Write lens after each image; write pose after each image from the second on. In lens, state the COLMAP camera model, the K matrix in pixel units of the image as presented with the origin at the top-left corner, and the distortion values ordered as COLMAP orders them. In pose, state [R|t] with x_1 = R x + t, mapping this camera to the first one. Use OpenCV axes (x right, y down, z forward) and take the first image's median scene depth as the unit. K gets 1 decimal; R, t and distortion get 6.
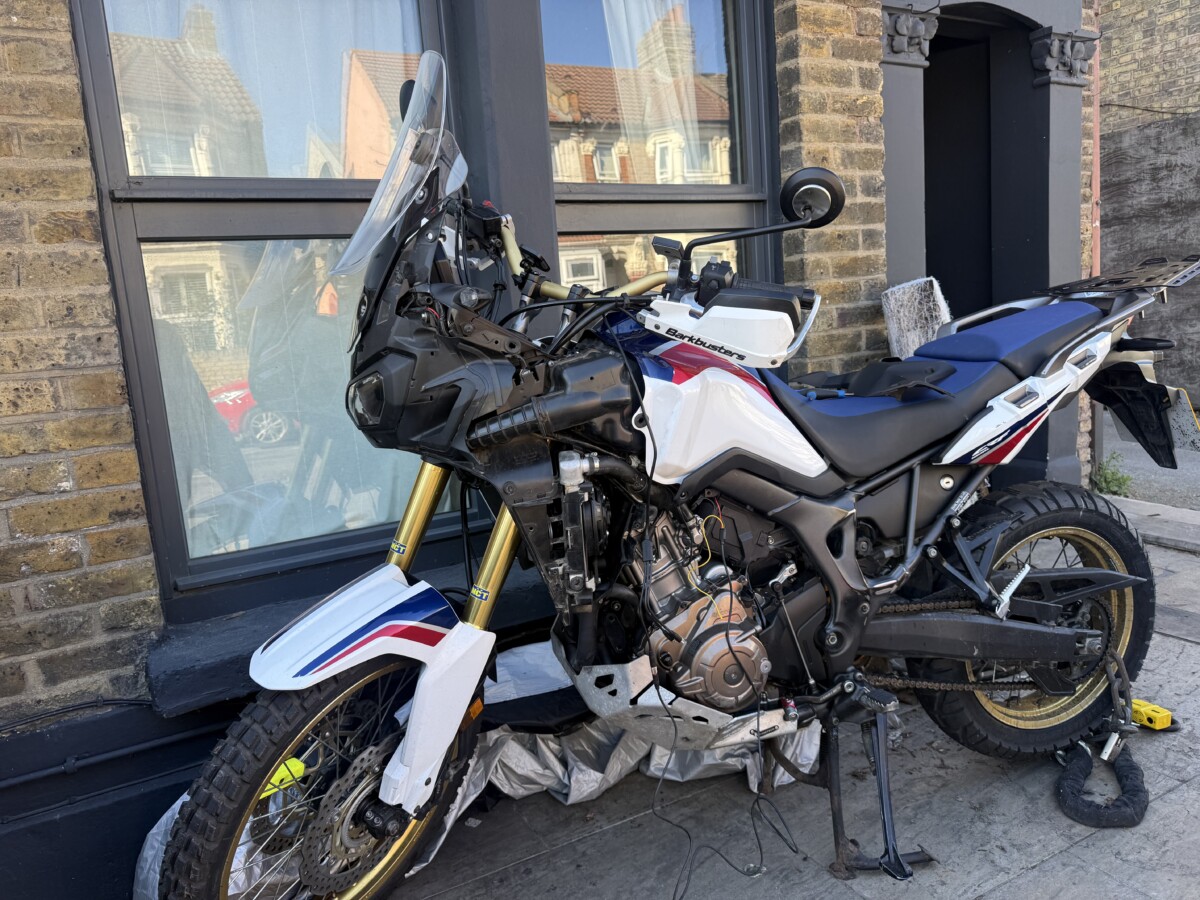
lens RADIAL K [[871.8, 0, 600.0], [0, 871.8, 450.0], [0, 0, 1]] dist [-0.007451, -0.002737]
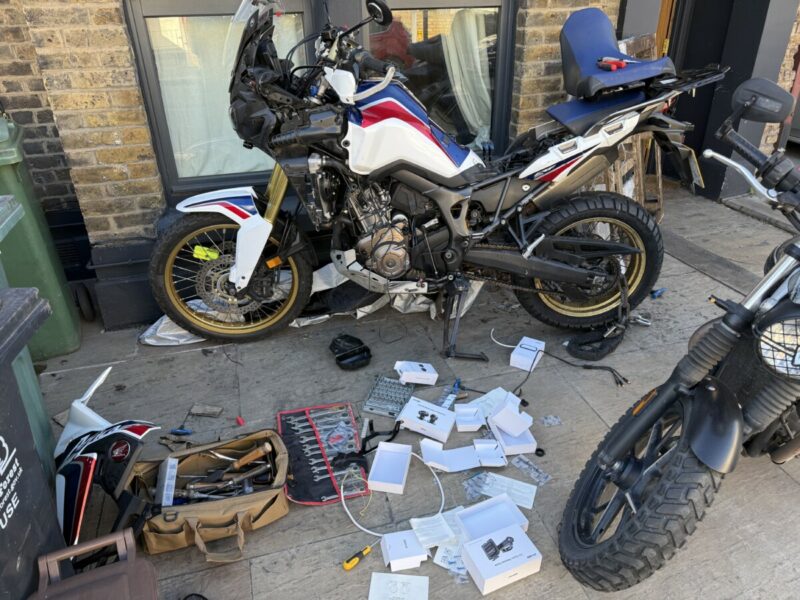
lens RADIAL K [[581.2, 0, 400.0], [0, 581.2, 300.0], [0, 0, 1]] dist [-0.007451, -0.002737]
pose [[0.966931, 0.157889, -0.200291, 0.450081], [-0.080807, 0.934532, 0.346584, -0.154666], [0.241900, -0.318938, 0.916386, -0.322021]]
